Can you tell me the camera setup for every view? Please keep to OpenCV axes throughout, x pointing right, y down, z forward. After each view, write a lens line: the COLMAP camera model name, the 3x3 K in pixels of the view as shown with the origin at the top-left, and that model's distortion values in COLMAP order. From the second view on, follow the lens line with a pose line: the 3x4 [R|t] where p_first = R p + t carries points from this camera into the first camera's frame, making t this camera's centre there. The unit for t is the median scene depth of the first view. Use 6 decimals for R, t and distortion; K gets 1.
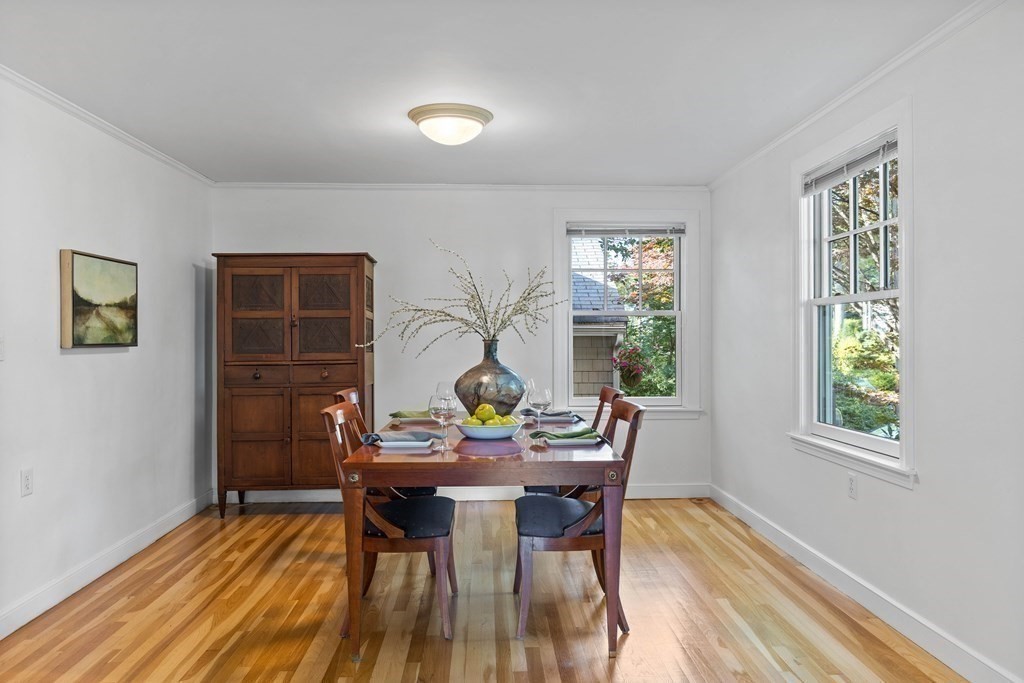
lens RADIAL K [[716.9, 0, 513.0], [0, 716.9, 332.7], [0, 0, 1]] dist [0.001863, 0.000783]
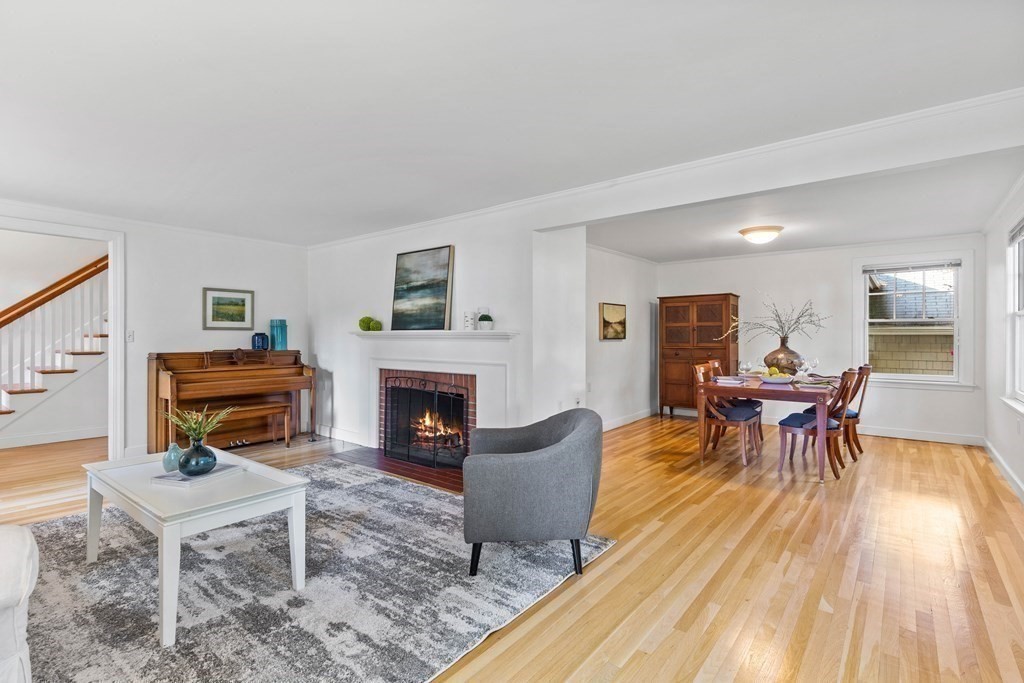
lens RADIAL K [[483.8, 0, 512.0], [0, 483.8, 341.5], [0, 0, 1]] dist [-0.000217, -0.005253]
pose [[0.750745, 0.009963, -0.660517, 0.271700], [0.003226, 0.999819, 0.018748, -0.005041], [0.660584, -0.016206, 0.750577, -0.488051]]
